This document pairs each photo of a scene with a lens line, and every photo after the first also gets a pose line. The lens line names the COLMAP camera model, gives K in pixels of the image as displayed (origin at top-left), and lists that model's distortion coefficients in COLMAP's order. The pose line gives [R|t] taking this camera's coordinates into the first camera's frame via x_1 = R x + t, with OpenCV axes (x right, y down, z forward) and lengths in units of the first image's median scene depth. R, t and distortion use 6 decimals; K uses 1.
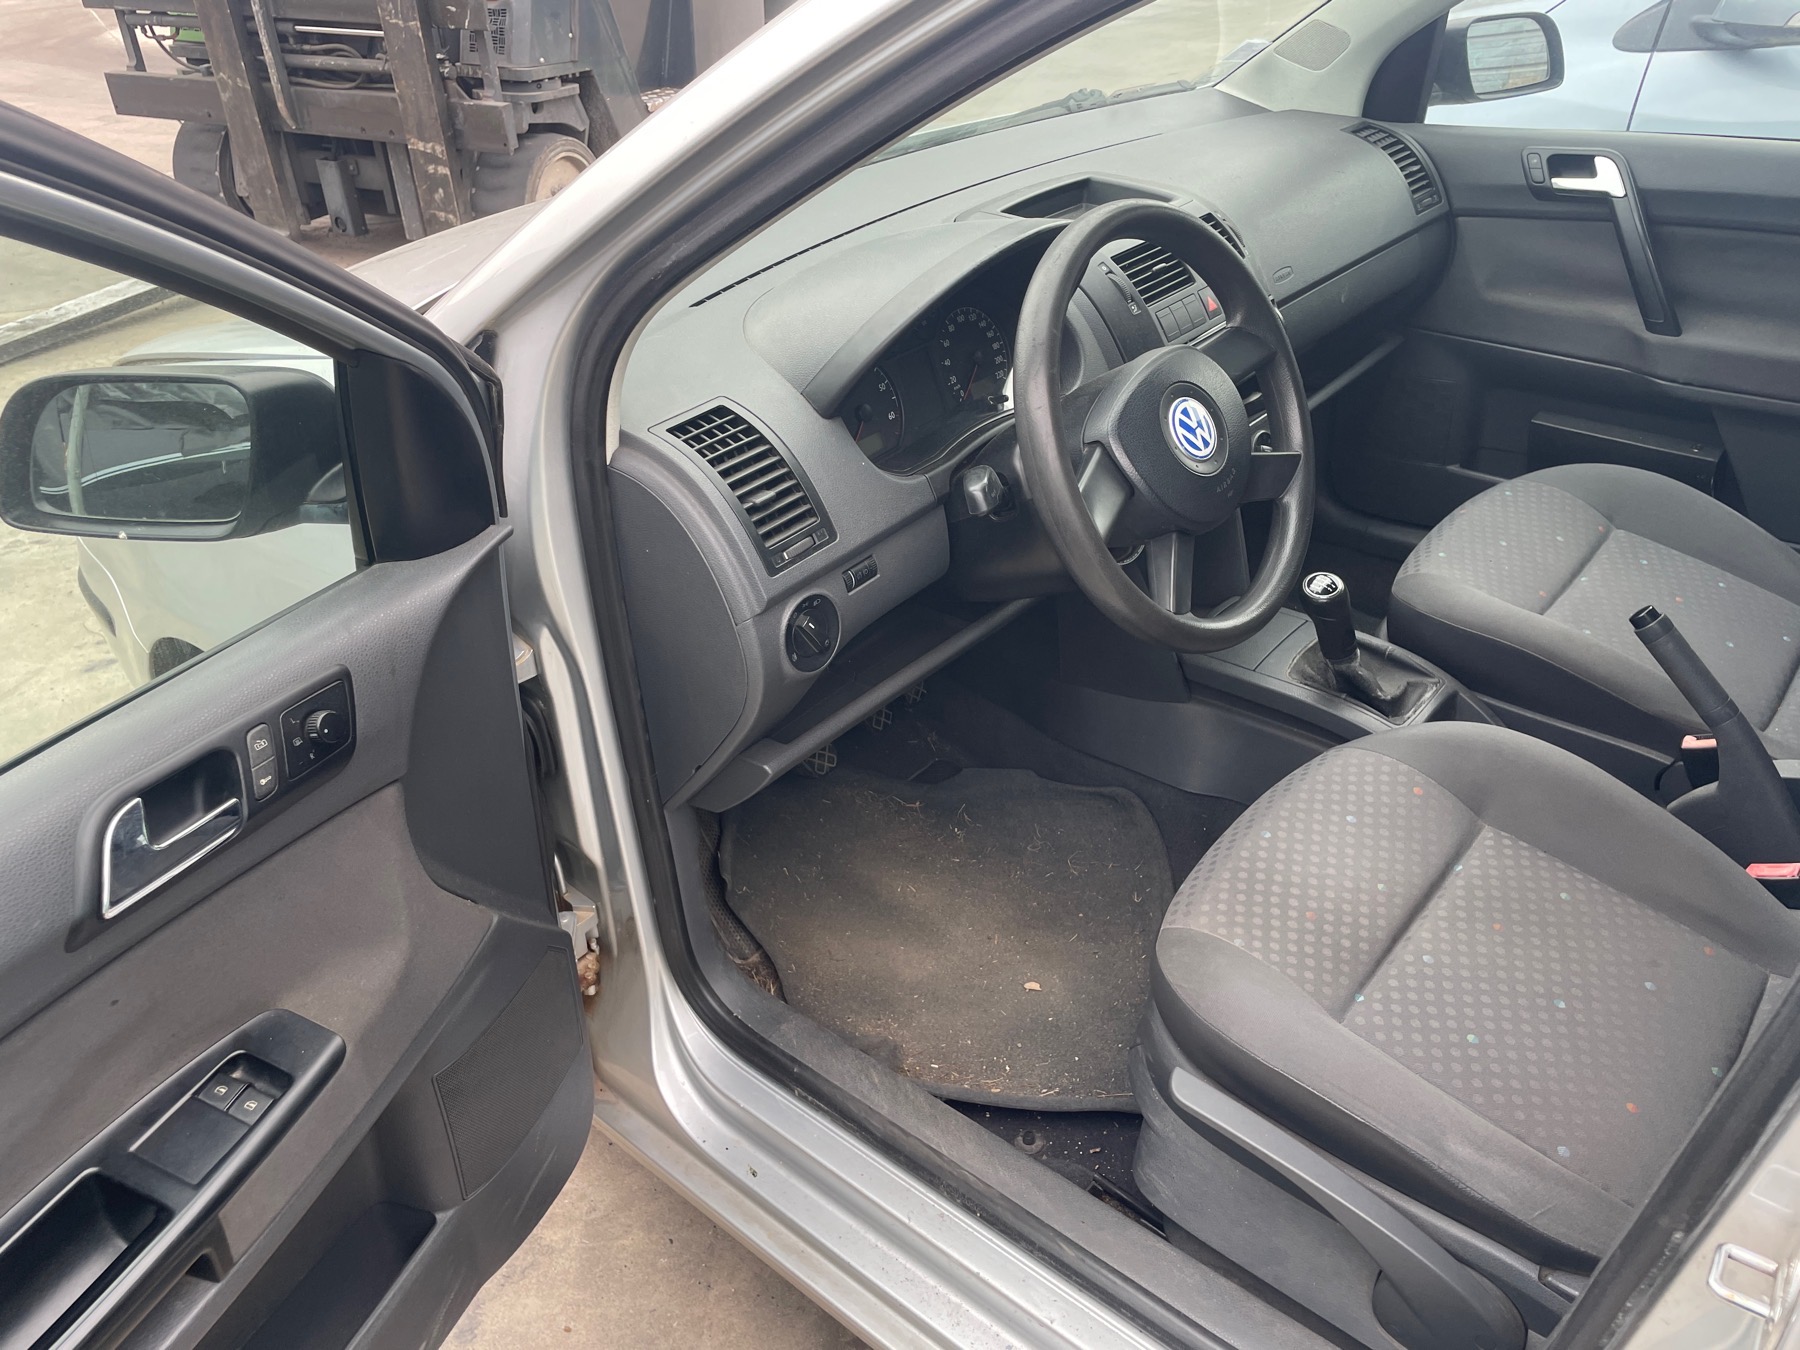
lens RADIAL K [[1364.0, 0, 884.4], [0, 1364.0, 665.6], [0, 0, 1]] dist [0.079250, -0.108404]
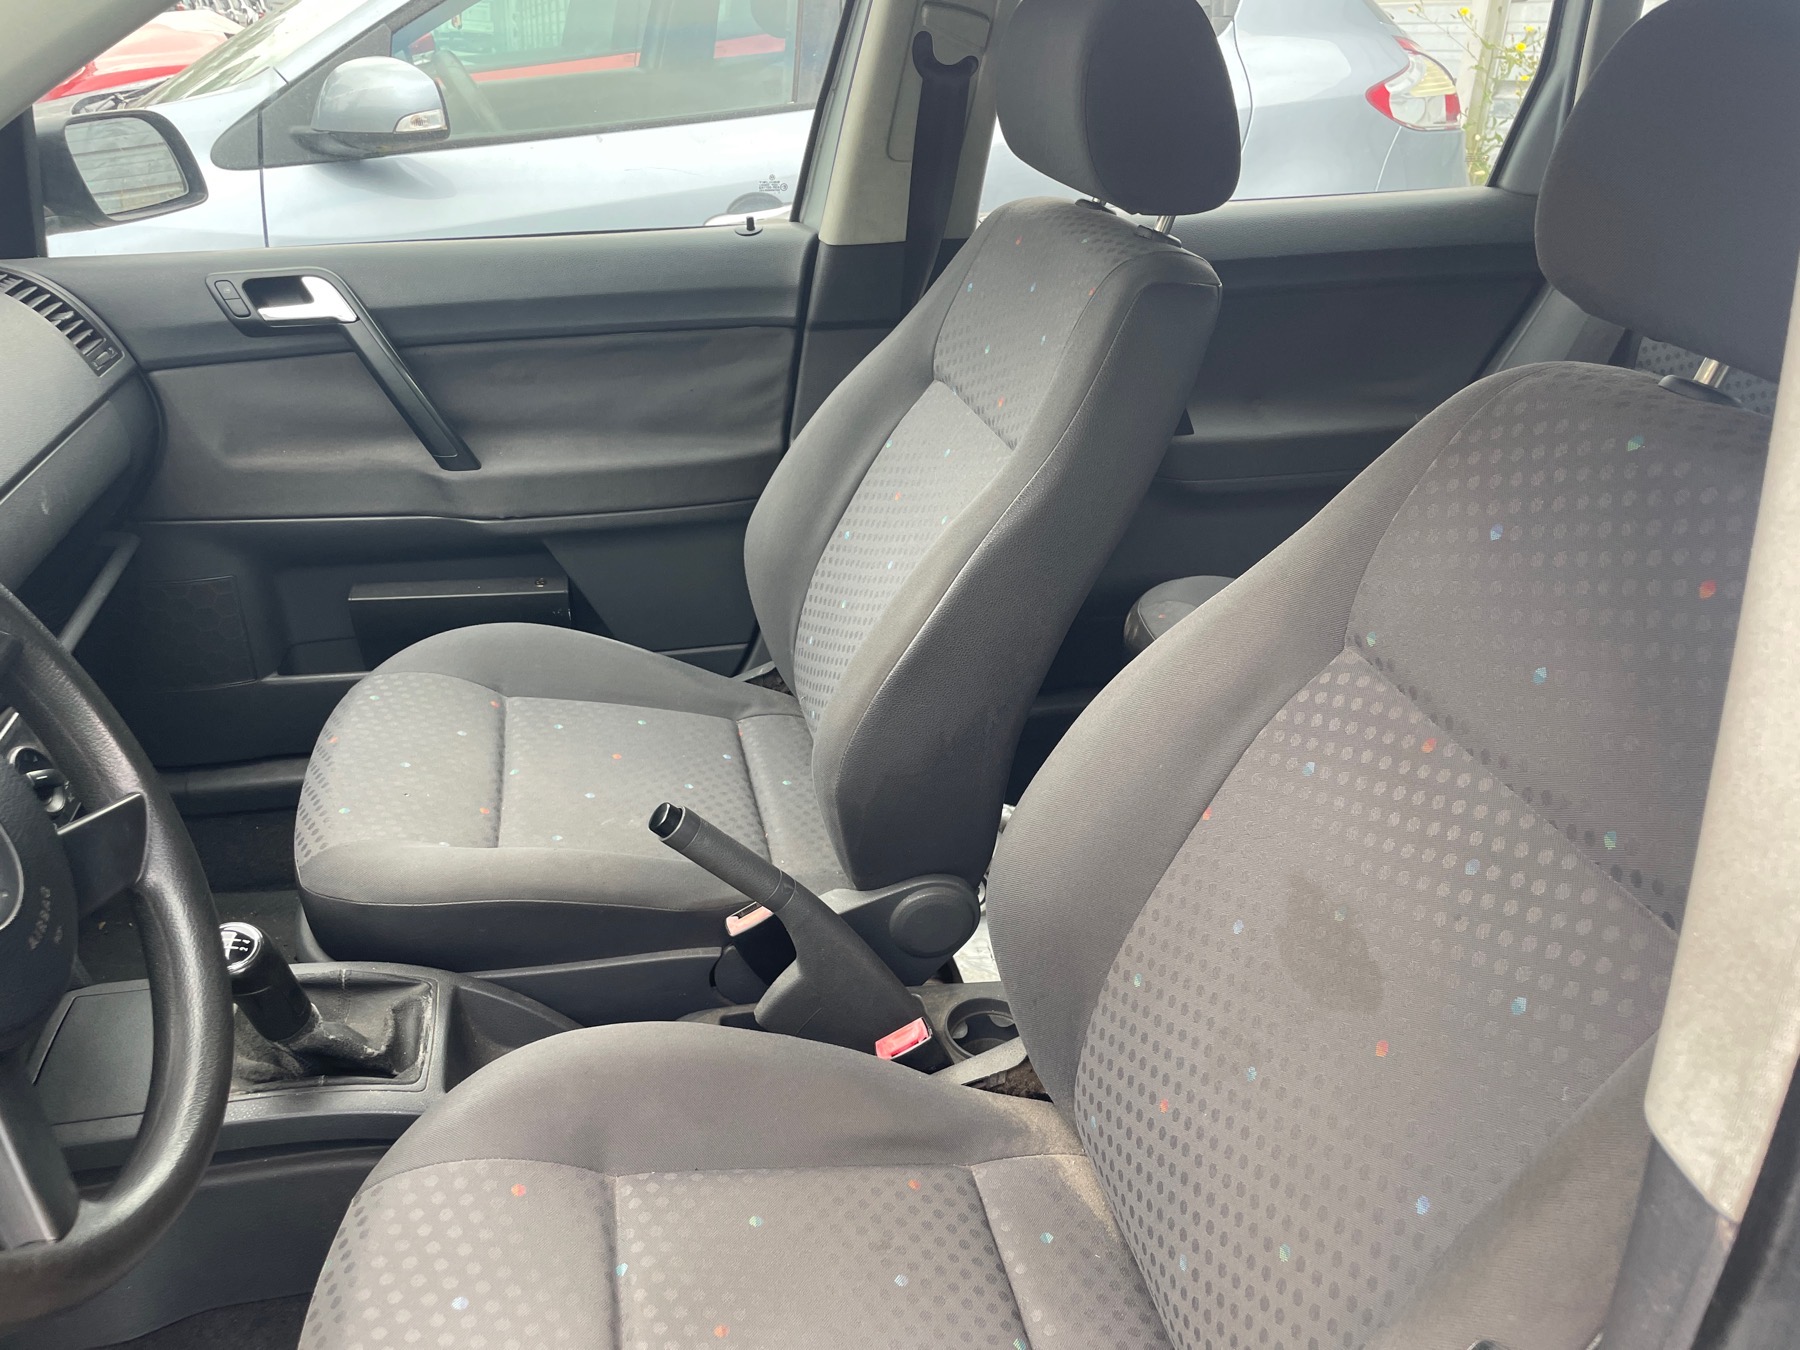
lens RADIAL K [[1373.0, 0, 910.3], [0, 1373.0, 661.1], [0, 0, 1]] dist [0.084664, -0.111486]
pose [[0.594599, -0.295711, 0.747667, 0.066436], [0.367385, 0.927080, 0.074499, -0.113134], [-0.715178, 0.230385, 0.659881, 0.326985]]
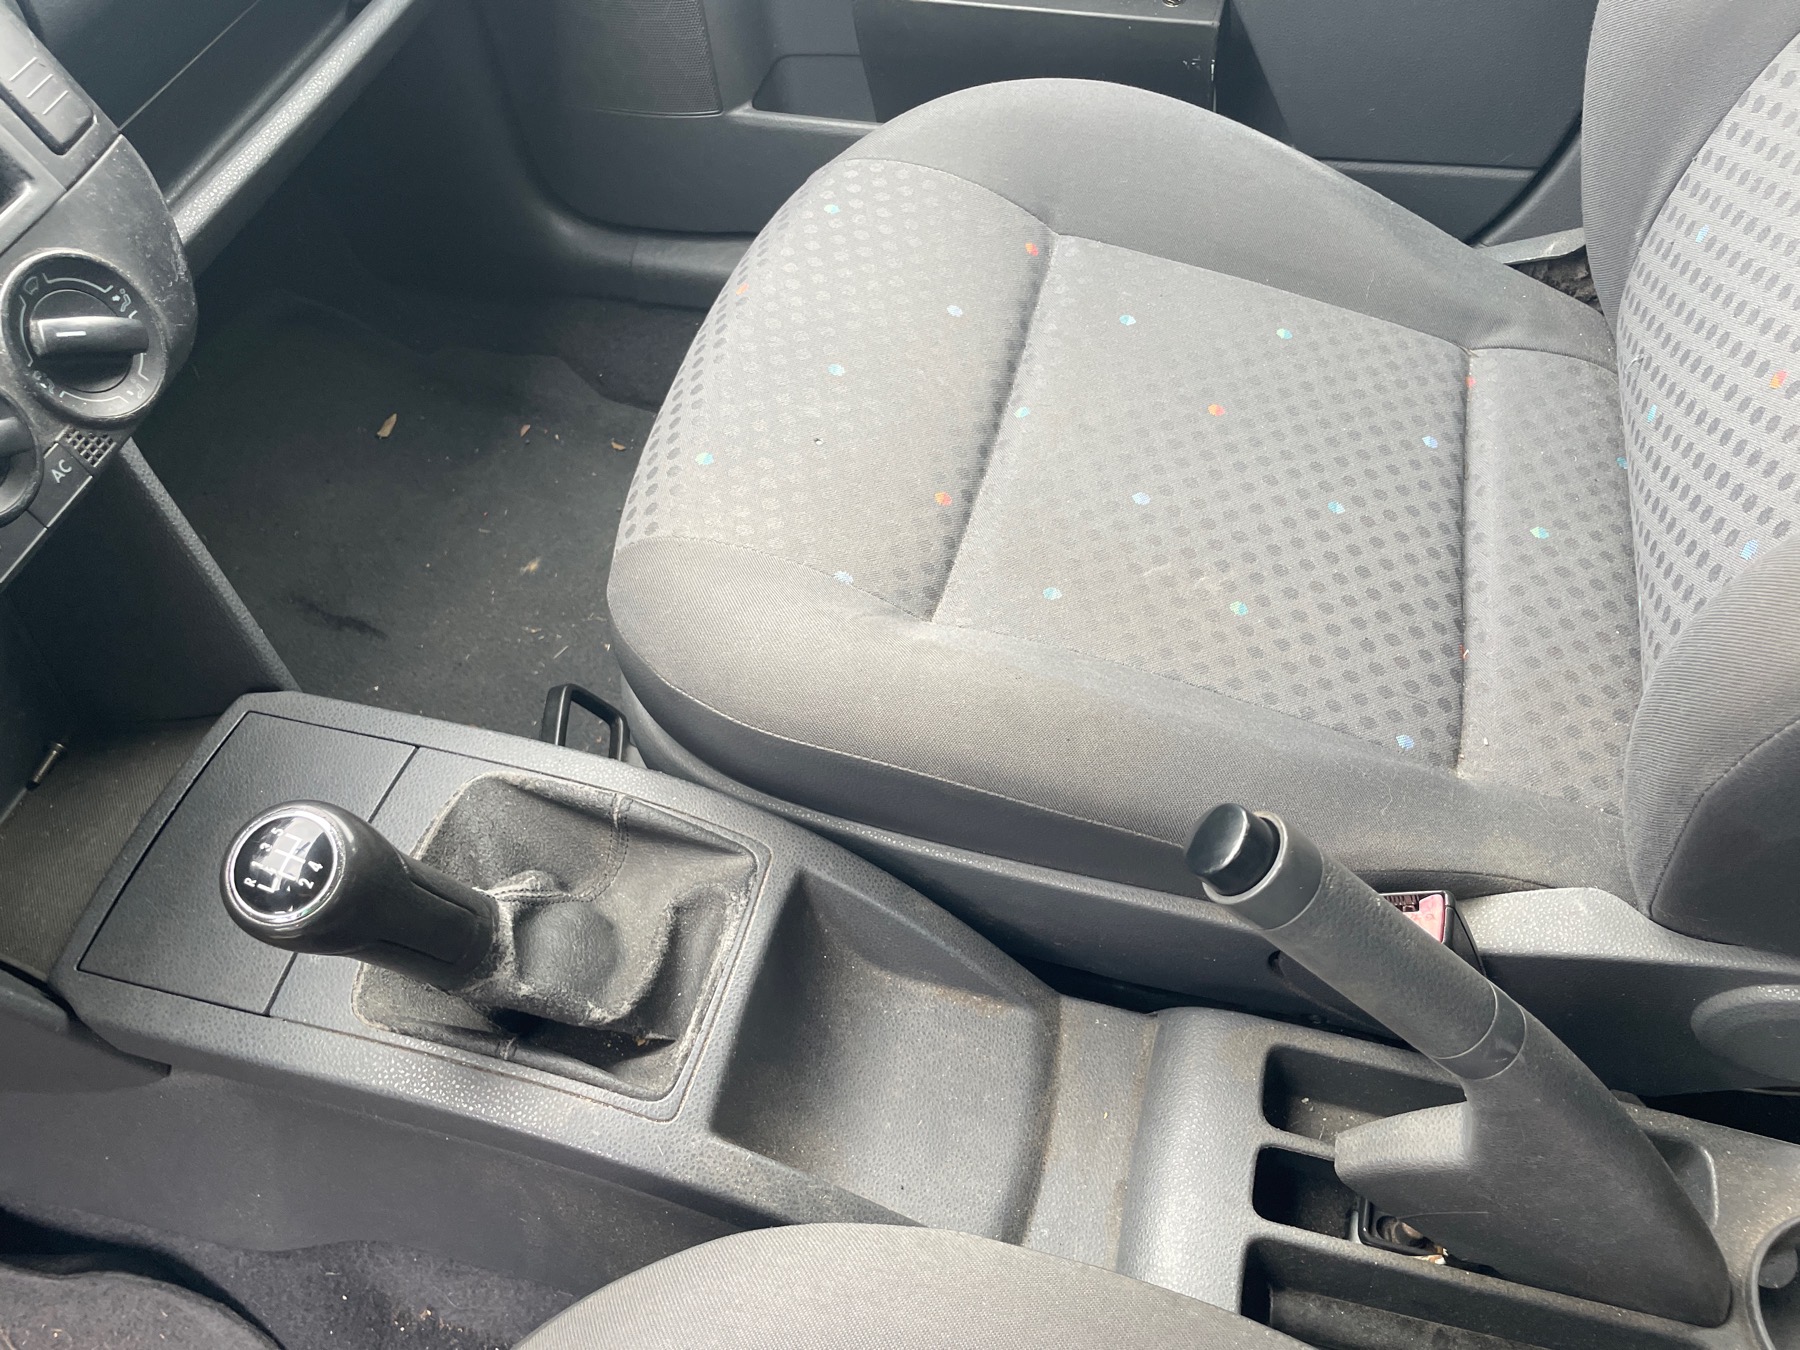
lens RADIAL K [[1367.2, 0, 884.2], [0, 1367.2, 679.1], [0, 0, 1]] dist [0.078674, -0.115079]
pose [[0.906559, -0.338867, 0.251634, 0.378309], [0.241151, 0.905132, 0.350118, -0.172230], [-0.346405, -0.256721, 0.902274, 0.691015]]
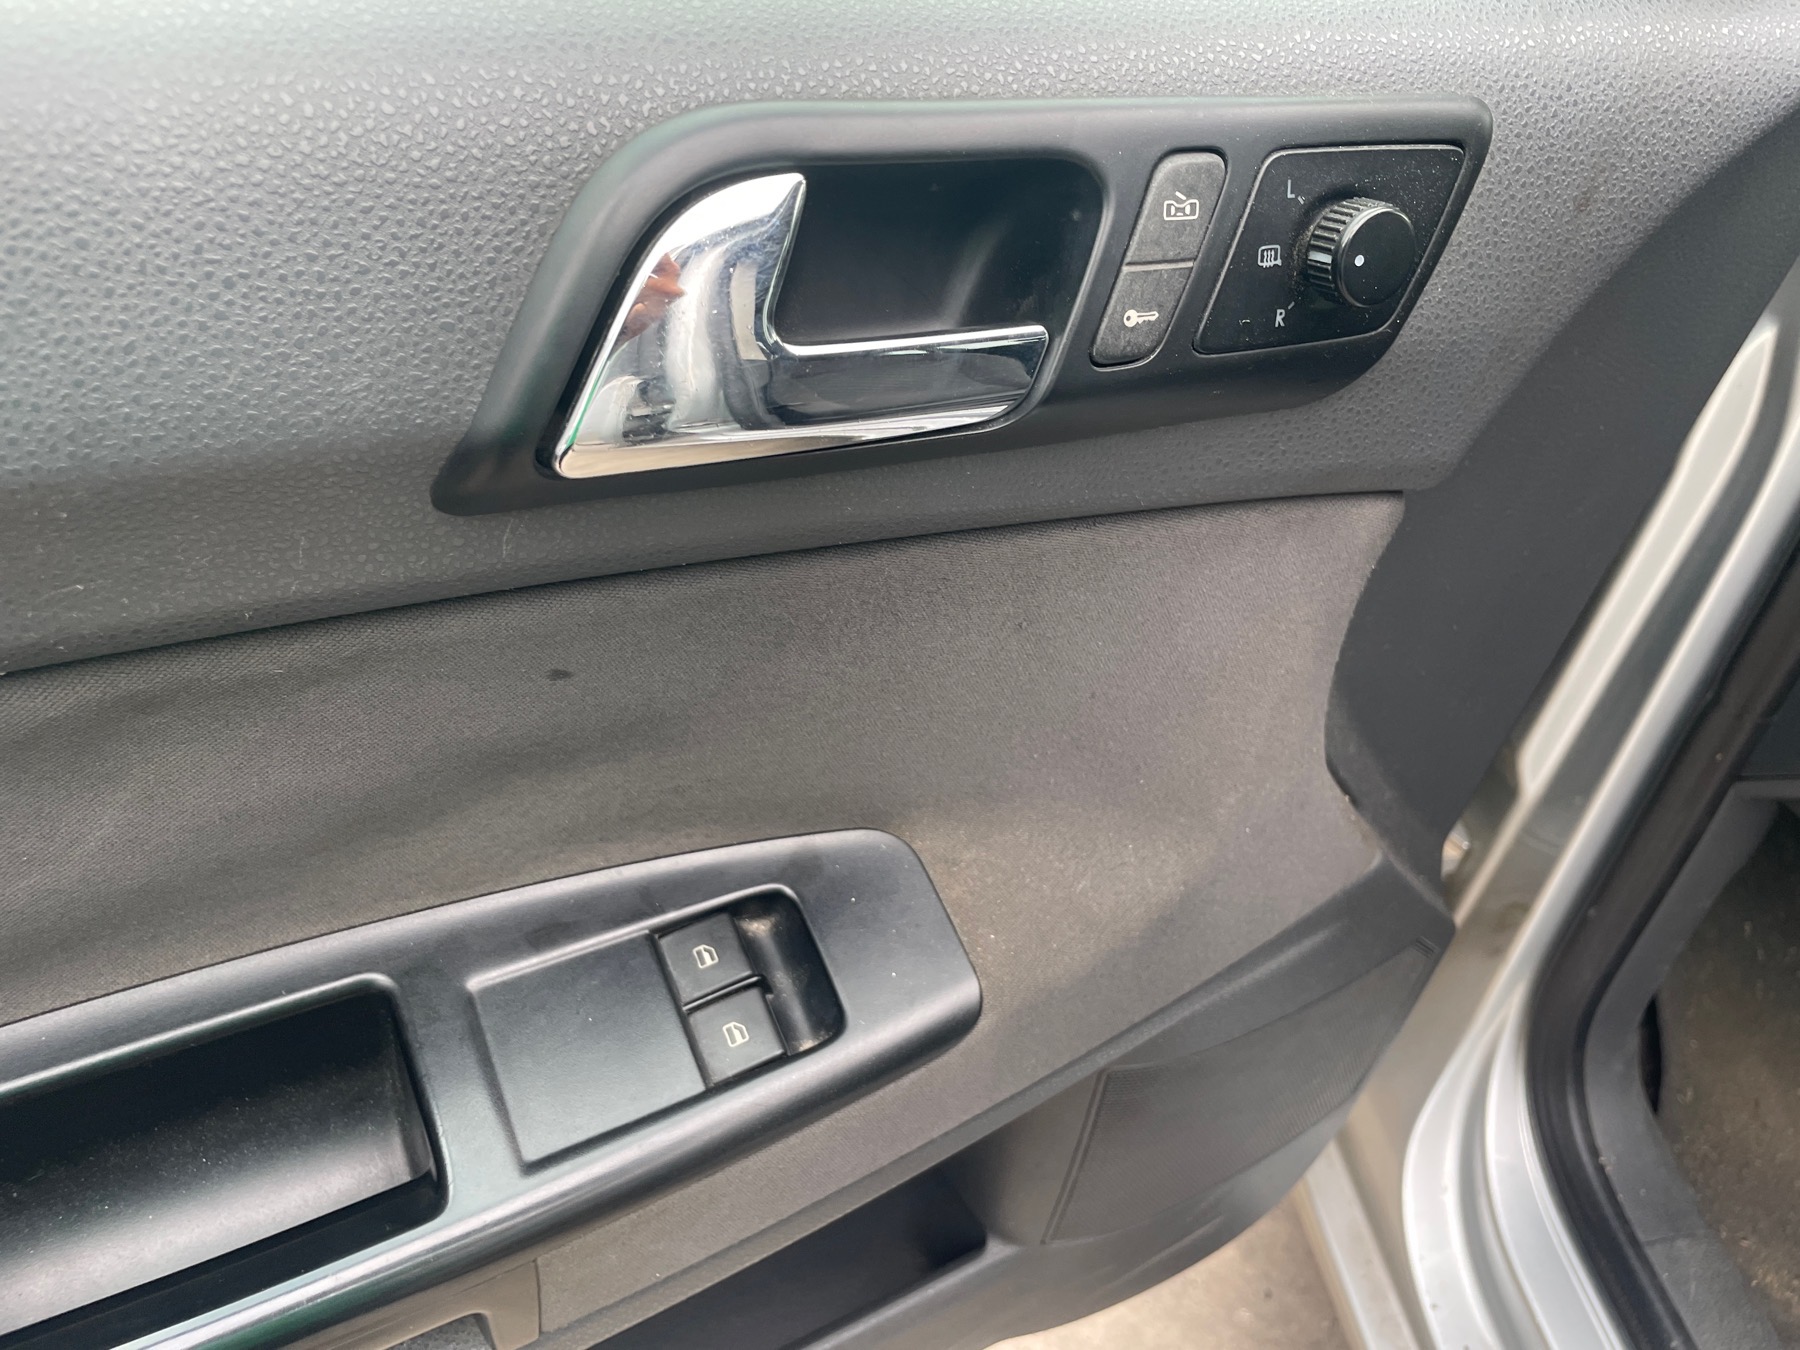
lens RADIAL K [[1357.1, 0, 882.7], [0, 1357.1, 658.1], [0, 0, 1]] dist [0.078904, -0.102051]
pose [[0.728262, 0.515432, -0.451623, -0.159723], [-0.427347, 0.856757, 0.288690, 0.044831], [0.535732, -0.017242, 0.844212, 0.363168]]
